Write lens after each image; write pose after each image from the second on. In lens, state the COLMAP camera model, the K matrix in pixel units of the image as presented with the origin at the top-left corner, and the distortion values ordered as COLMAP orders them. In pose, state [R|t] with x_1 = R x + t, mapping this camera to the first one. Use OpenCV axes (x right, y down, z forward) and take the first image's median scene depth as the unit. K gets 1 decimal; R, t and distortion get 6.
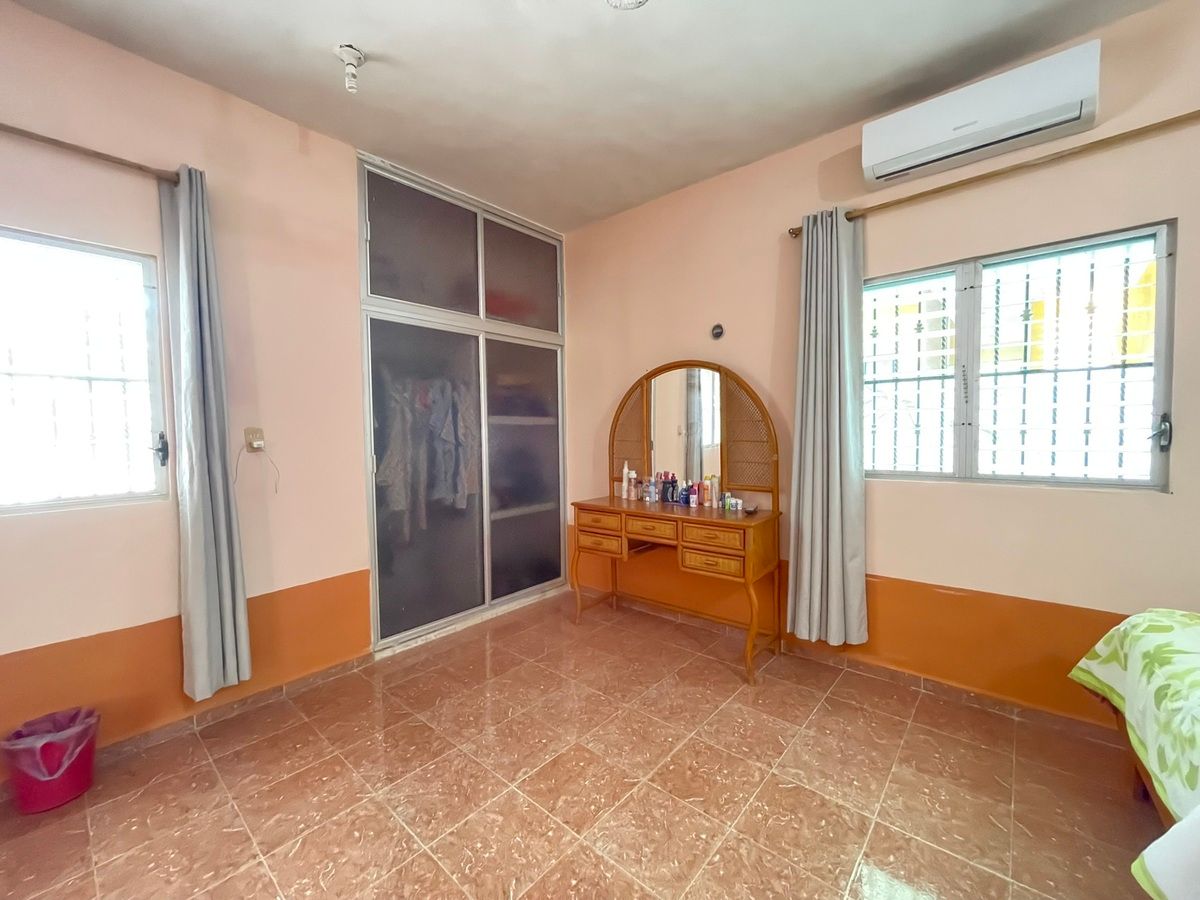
lens RADIAL K [[483.6, 0, 599.0], [0, 483.6, 449.6], [0, 0, 1]] dist [-0.001750, -0.000713]
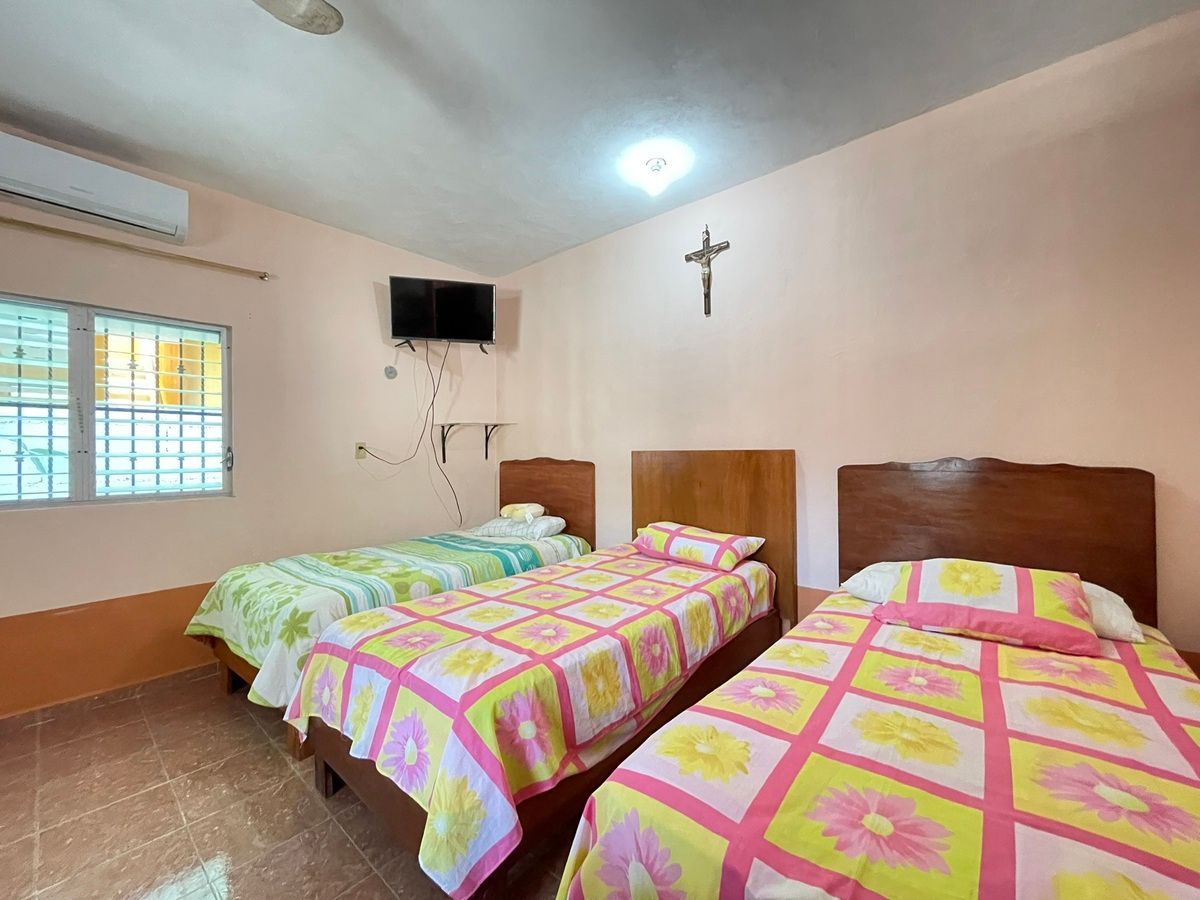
lens RADIAL K [[483.6, 0, 601.8], [0, 483.6, 452.7], [0, 0, 1]] dist [-0.001750, -0.000713]
pose [[-0.018028, 0.022877, 0.999576, -0.429152], [0.053662, 0.998319, -0.021880, 0.045275], [-0.998396, 0.053245, -0.019226, -0.188695]]
